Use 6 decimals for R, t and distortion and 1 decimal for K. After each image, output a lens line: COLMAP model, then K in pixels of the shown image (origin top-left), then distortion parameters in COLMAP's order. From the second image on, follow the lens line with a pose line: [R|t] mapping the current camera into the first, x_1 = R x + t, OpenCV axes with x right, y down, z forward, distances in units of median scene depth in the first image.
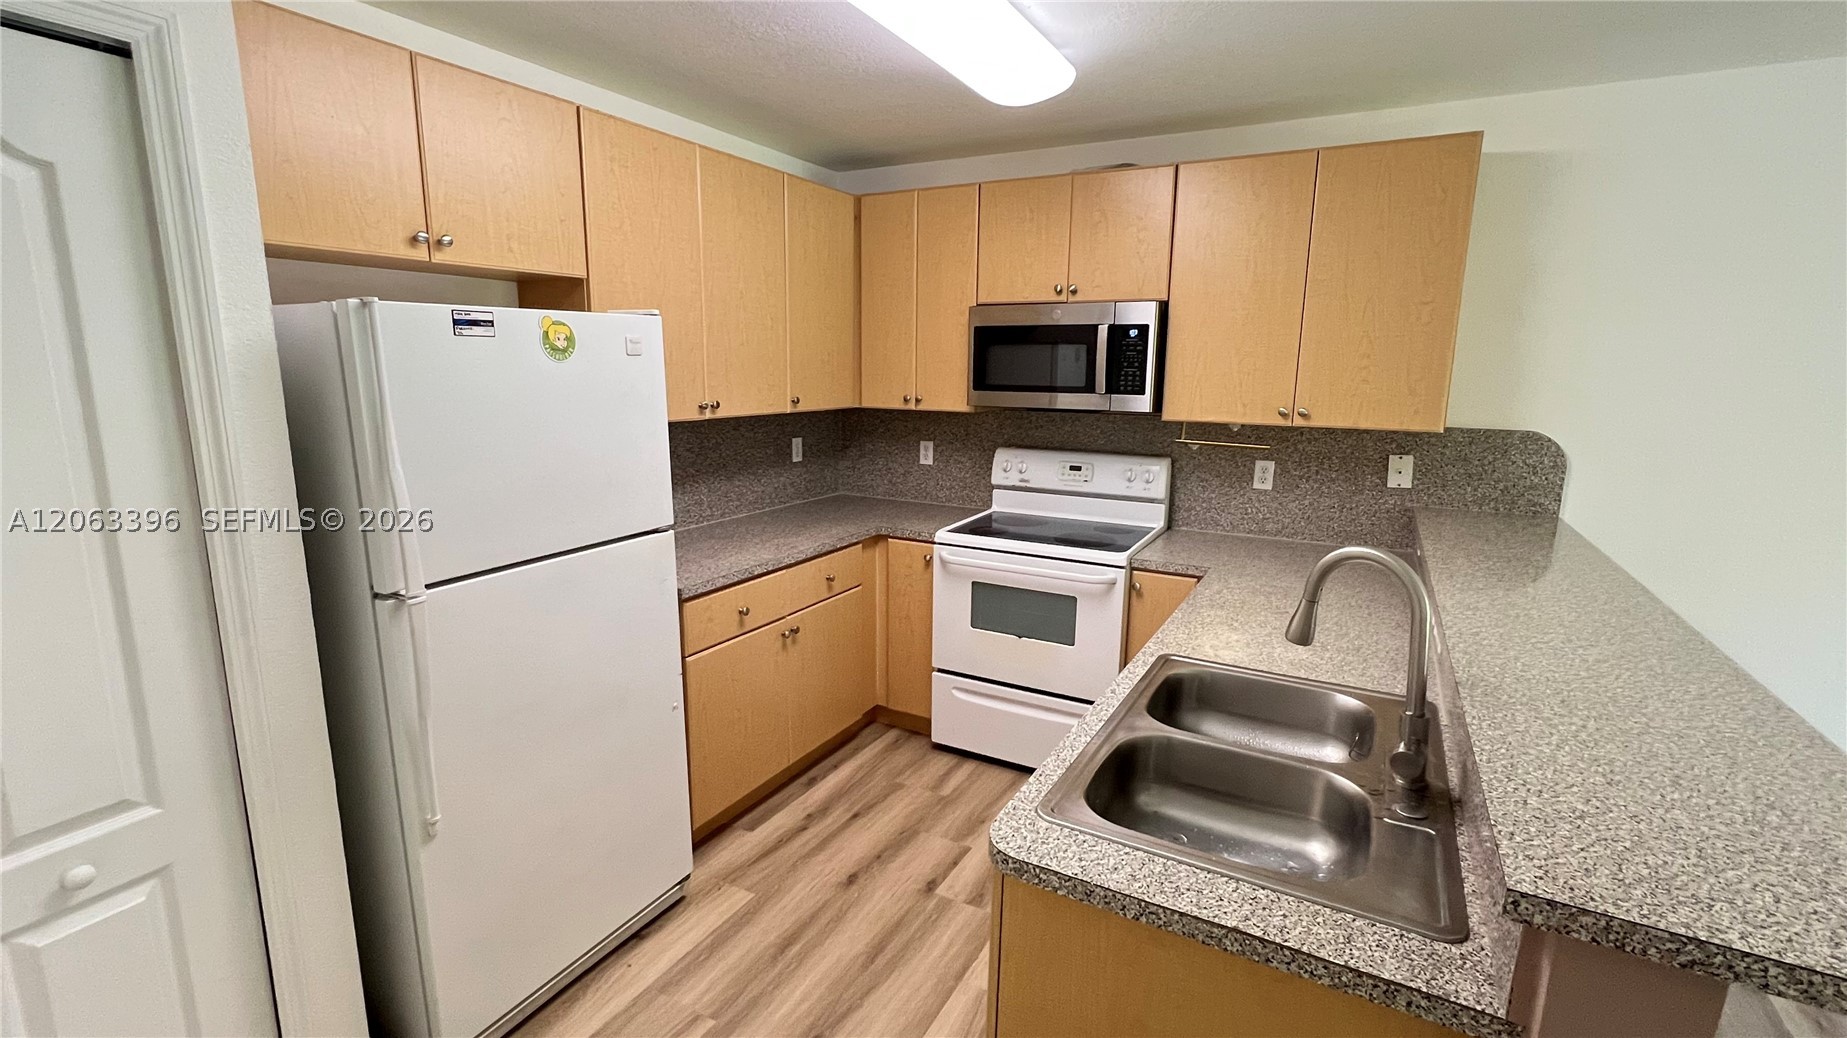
lens RADIAL K [[827.8, 0, 919.2], [0, 827.8, 521.9], [0, 0, 1]] dist [-0.000025, -0.001307]
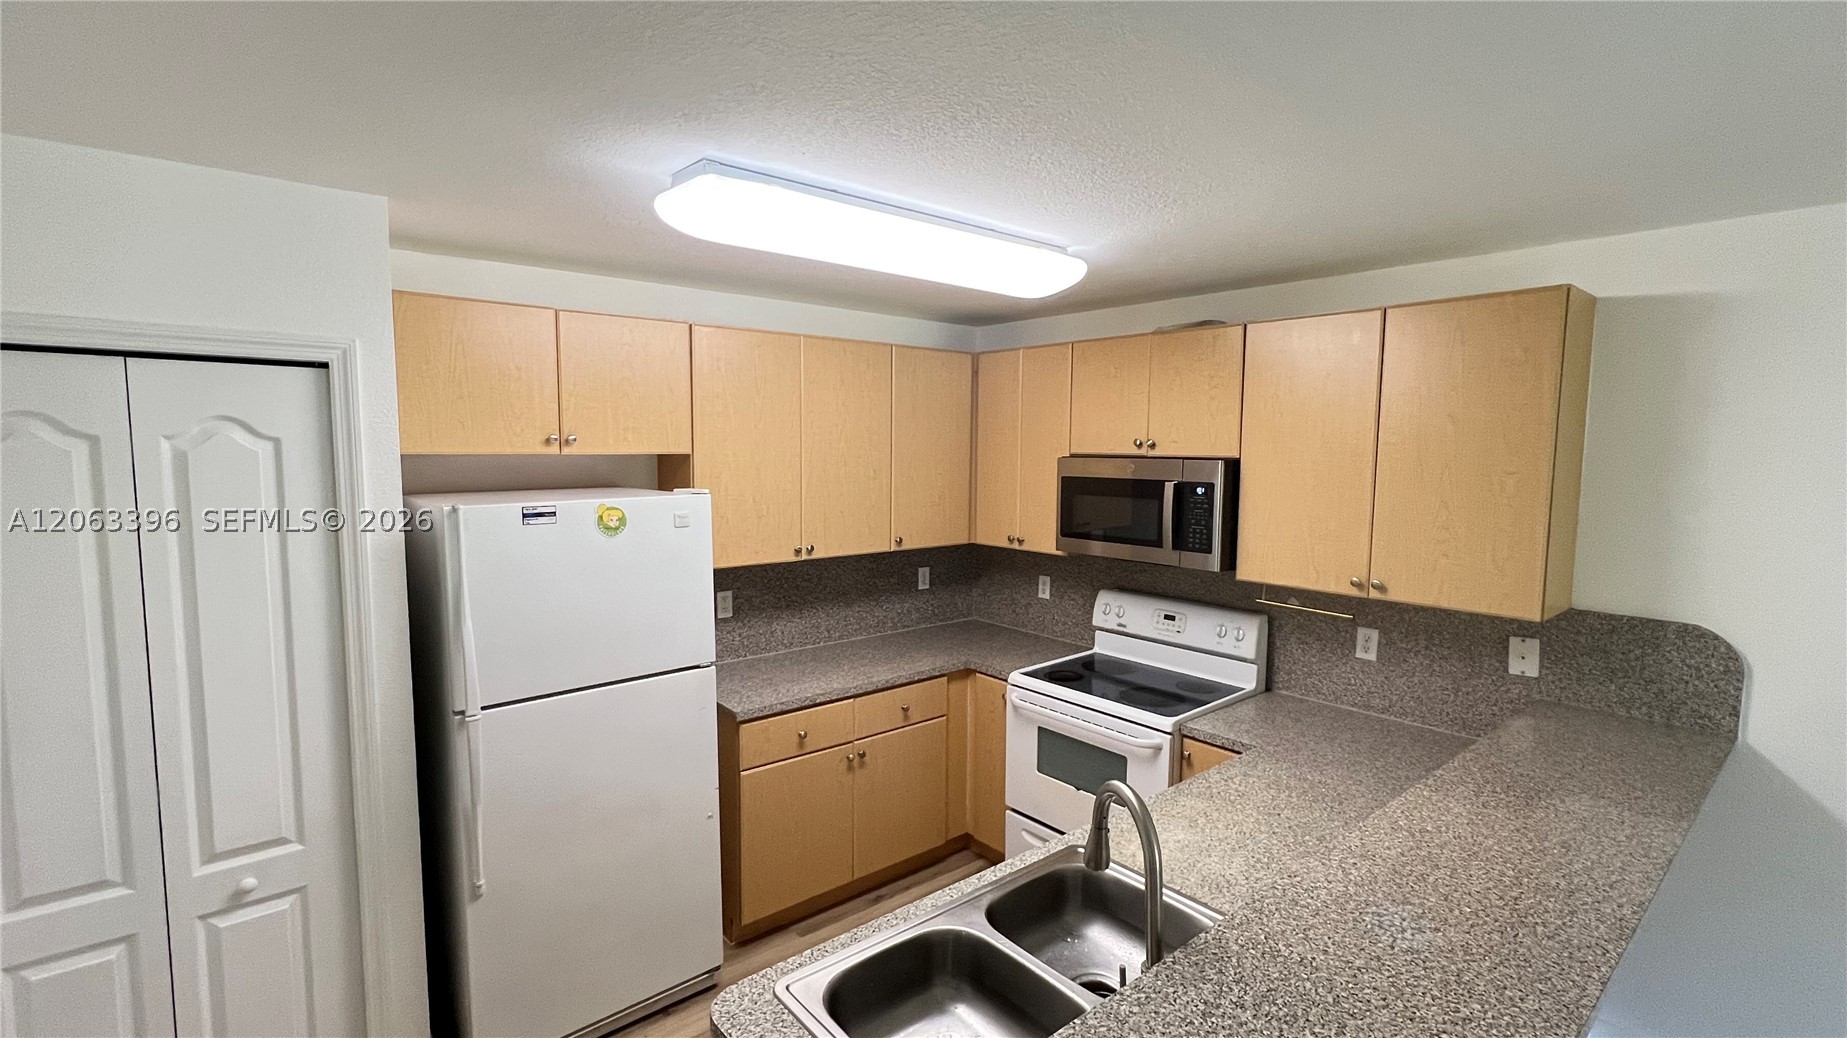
lens RADIAL K [[827.8, 0, 919.0], [0, 827.8, 520.5], [0, 0, 1]] dist [-0.000025, -0.001307]
pose [[0.932864, 0.028635, -0.359090, 0.300746], [-0.064979, 0.993860, -0.089553, -0.083190], [0.354321, 0.106874, 0.928997, -0.027268]]
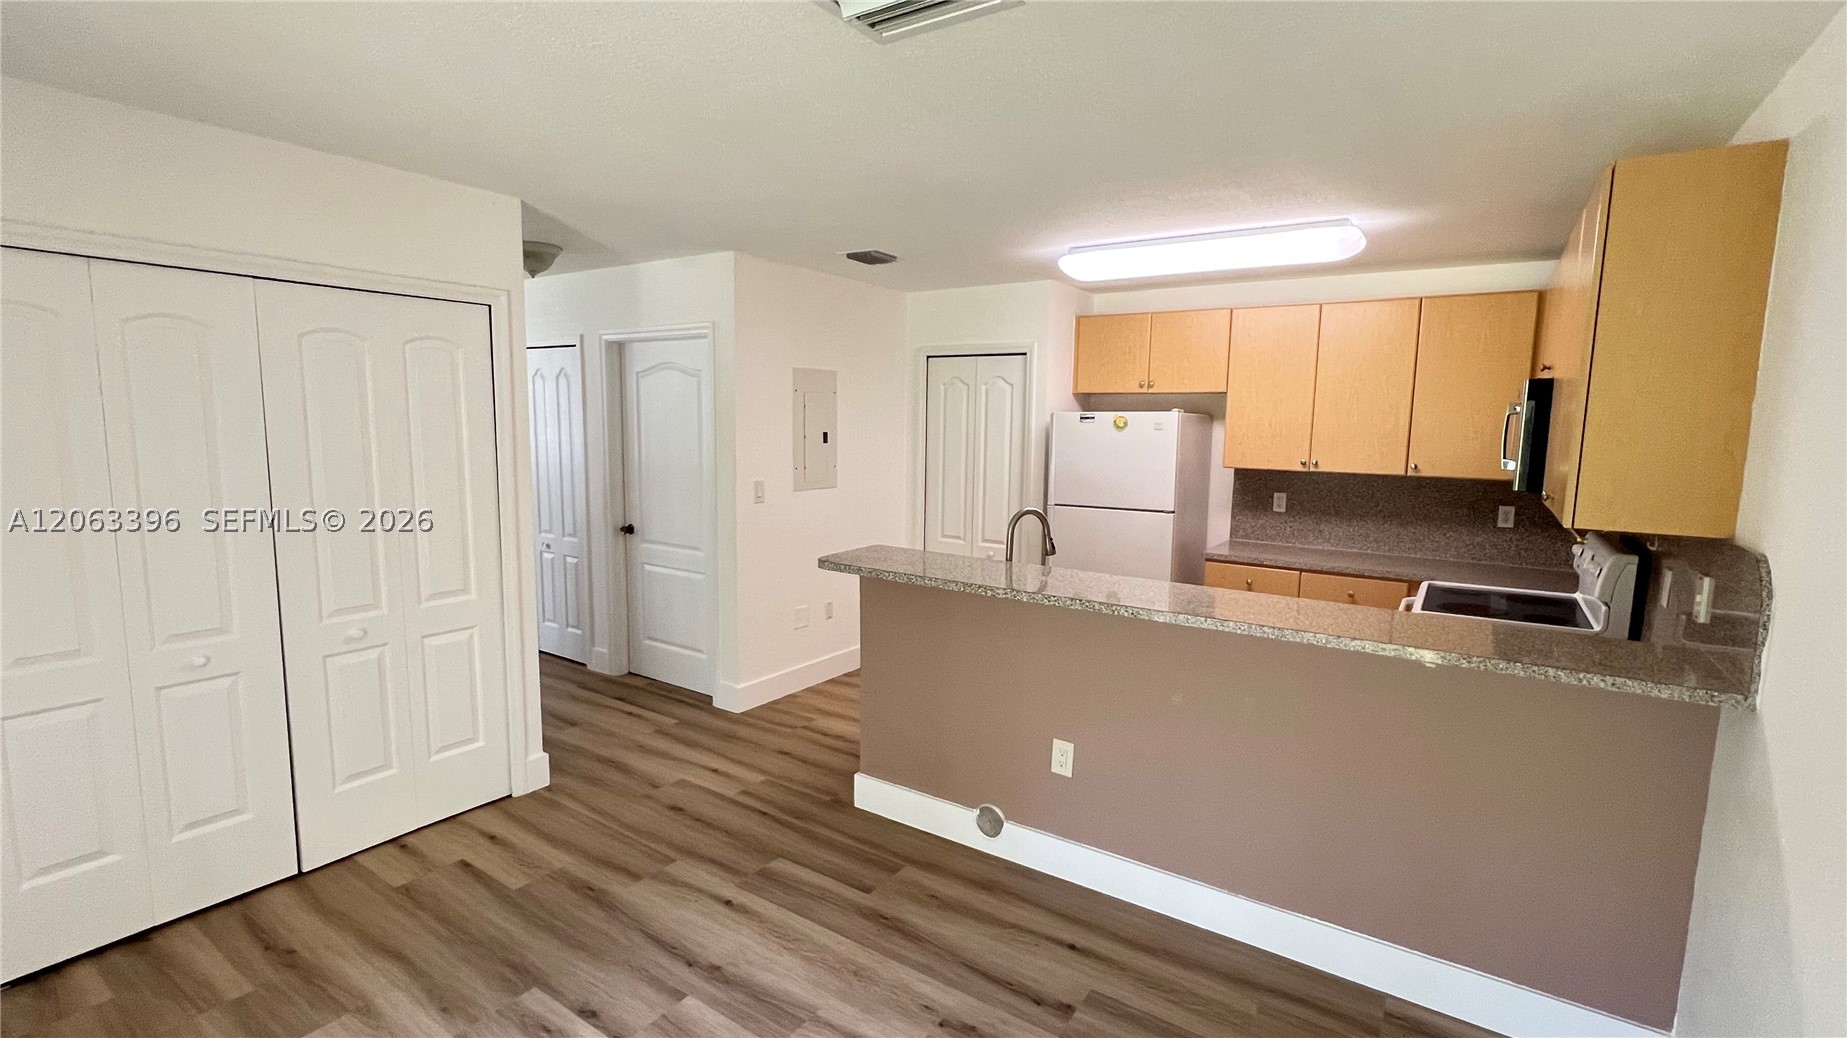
lens RADIAL K [[827.8, 0, 874.6], [0, 827.8, 539.1], [0, 0, 1]] dist [-0.000025, -0.001307]
pose [[-0.114166, 0.116755, -0.986577, 1.364323], [-0.213330, 0.967023, 0.139127, -0.039842], [0.970287, 0.226350, -0.085494, 0.343570]]
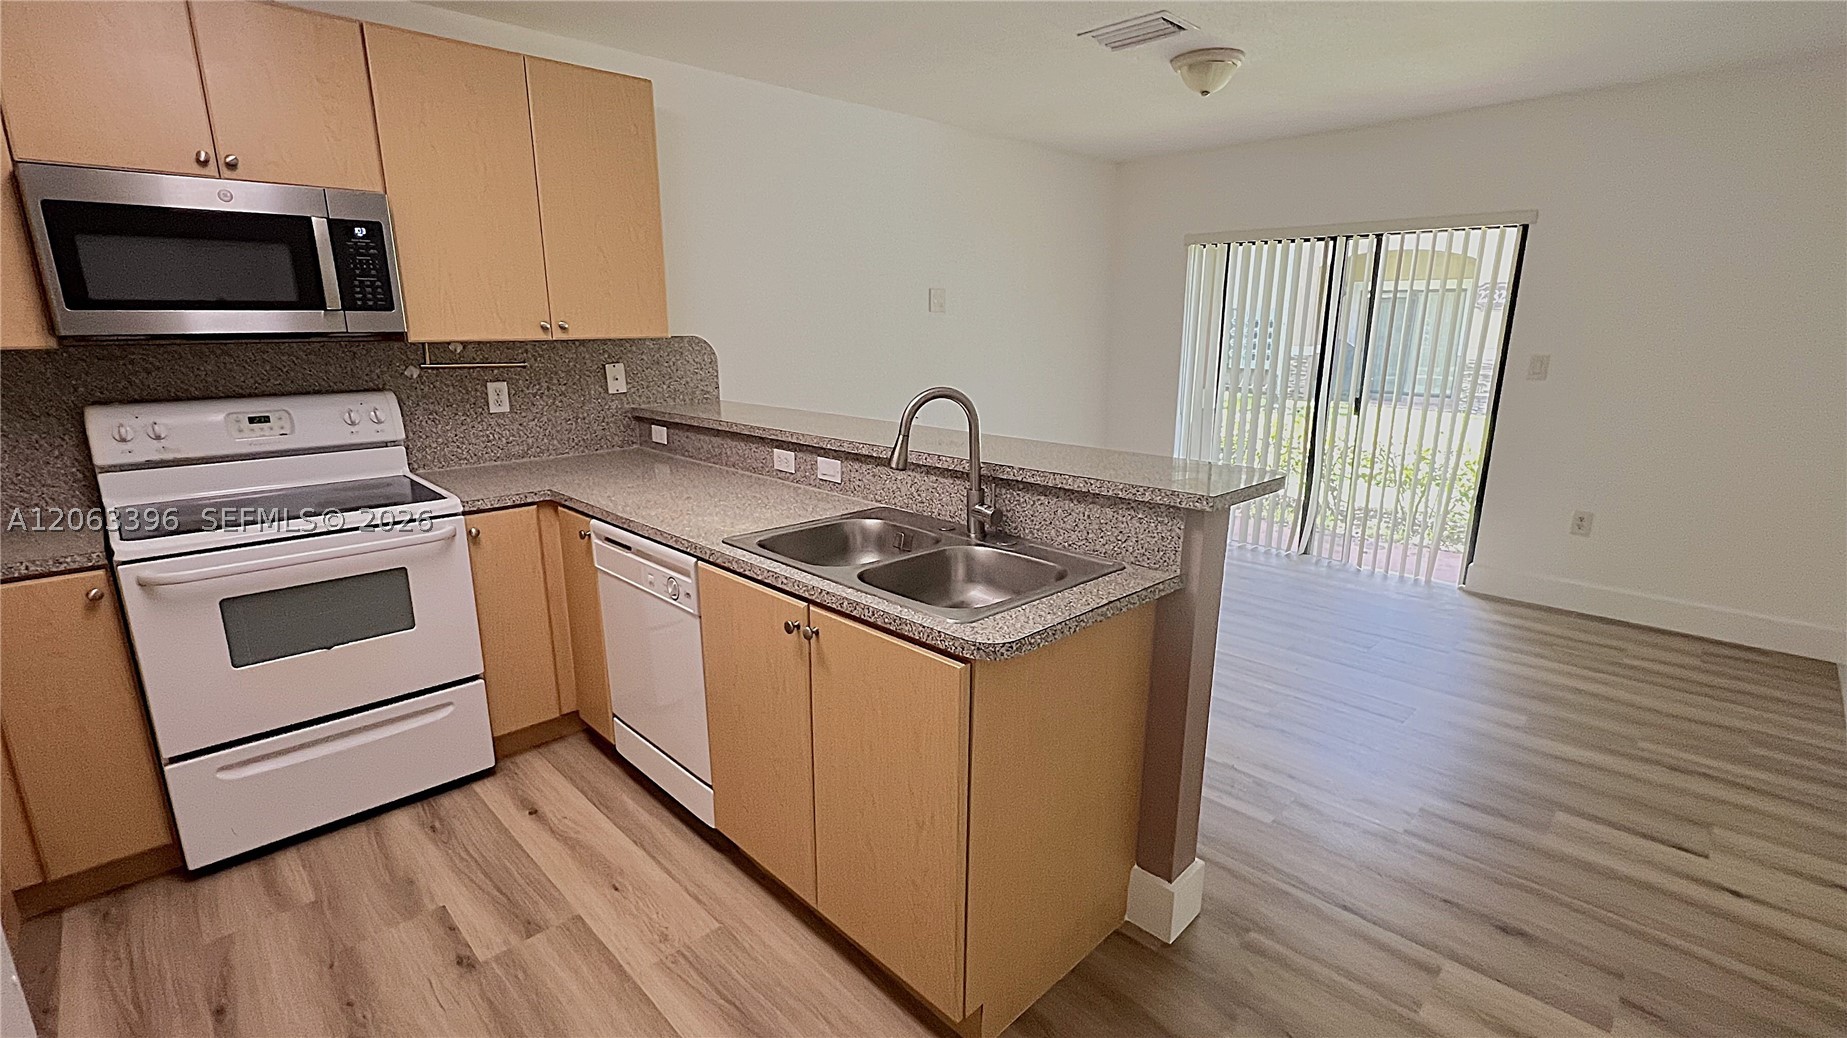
lens RADIAL K [[827.8, 0, 924.6], [0, 827.8, 522.4], [0, 0, 1]] dist [-0.000025, -0.001307]
pose [[0.279221, -0.241197, 0.929441, -0.396652], [0.184238, 0.963412, 0.194664, -0.013771], [-0.942386, 0.116884, 0.313442, 0.270458]]
